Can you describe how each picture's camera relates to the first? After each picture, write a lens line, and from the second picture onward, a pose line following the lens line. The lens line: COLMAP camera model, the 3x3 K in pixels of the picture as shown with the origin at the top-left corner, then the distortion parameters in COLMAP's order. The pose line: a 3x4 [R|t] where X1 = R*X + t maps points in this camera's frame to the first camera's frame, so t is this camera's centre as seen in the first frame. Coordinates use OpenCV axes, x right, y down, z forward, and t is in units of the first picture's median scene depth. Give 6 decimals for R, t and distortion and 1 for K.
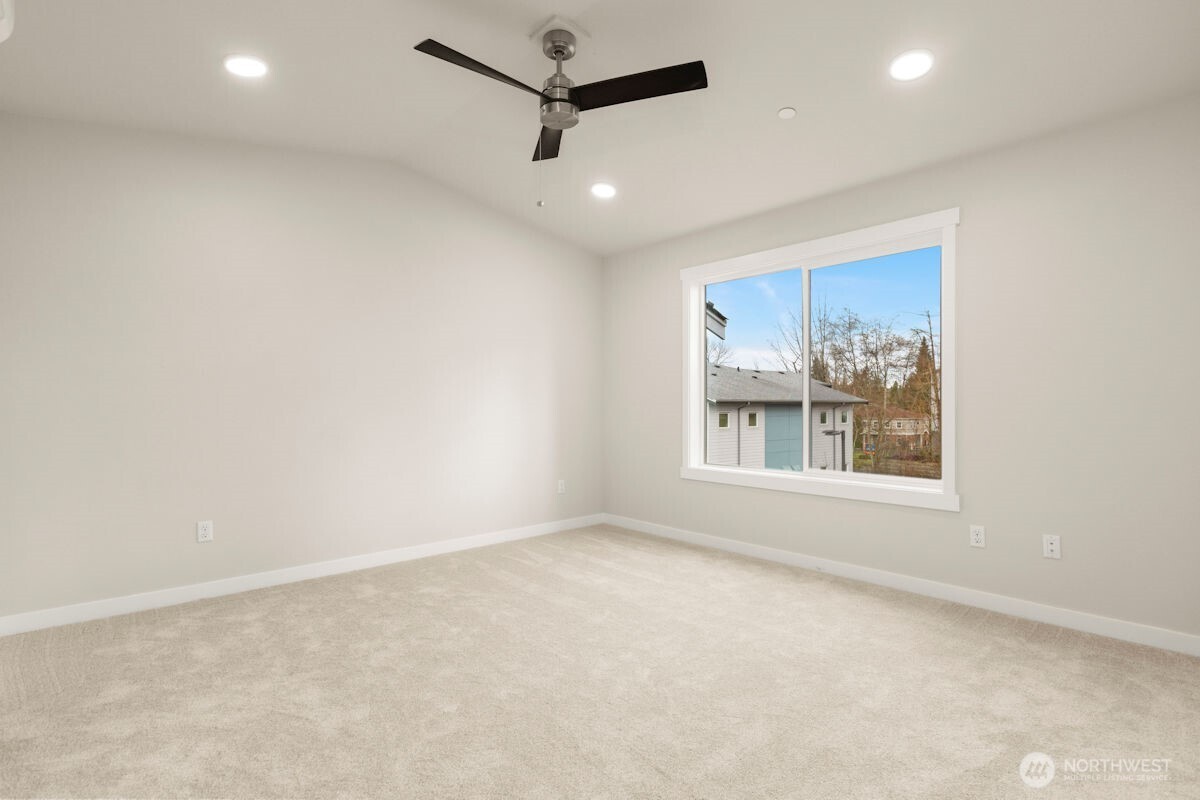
lens RADIAL K [[601.2, 0, 600.0], [0, 601.2, 400.0], [0, 0, 1]] dist [-0.002280, -0.000478]
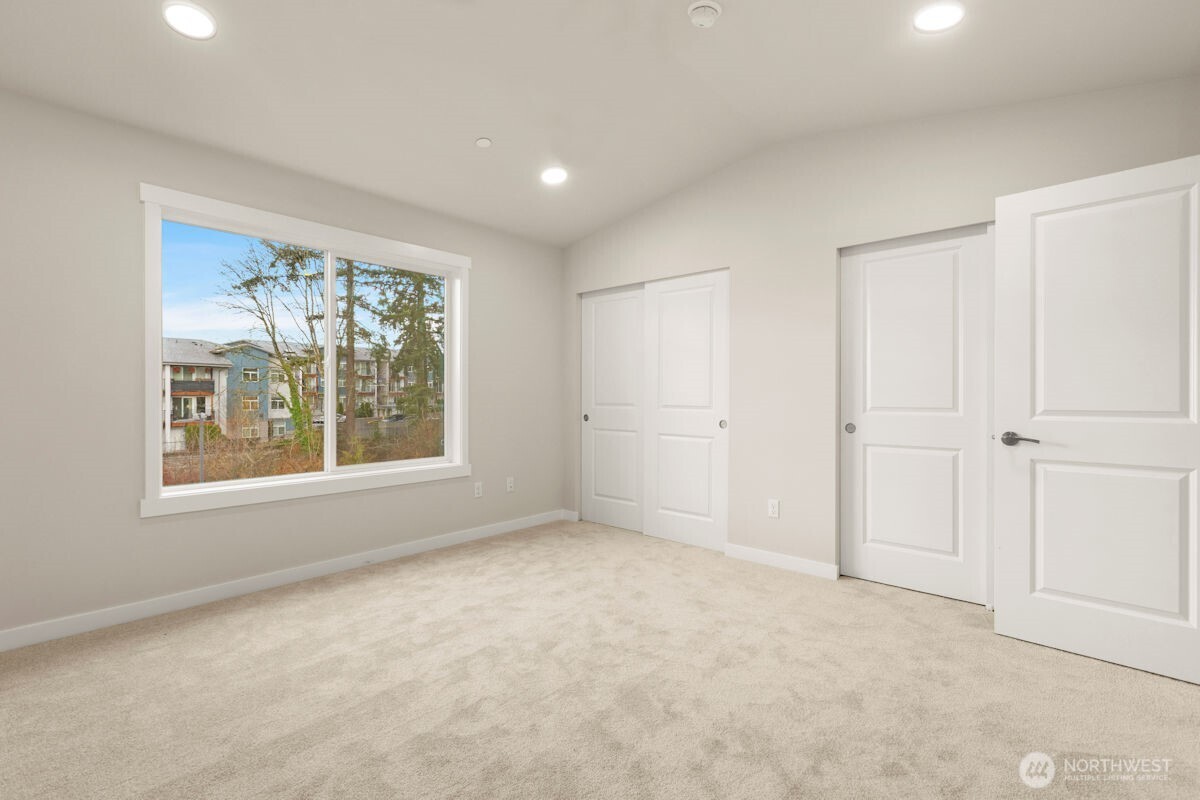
lens RADIAL K [[534.5, 0, 593.5], [0, 534.5, 402.0], [0, 0, 1]] dist [0.000163, -0.000158]
pose [[-0.116416, 0.001679, 0.993199, -0.683653], [0.004647, 0.999989, -0.001146, 0.016184], [-0.993190, 0.004482, -0.116423, 0.857053]]
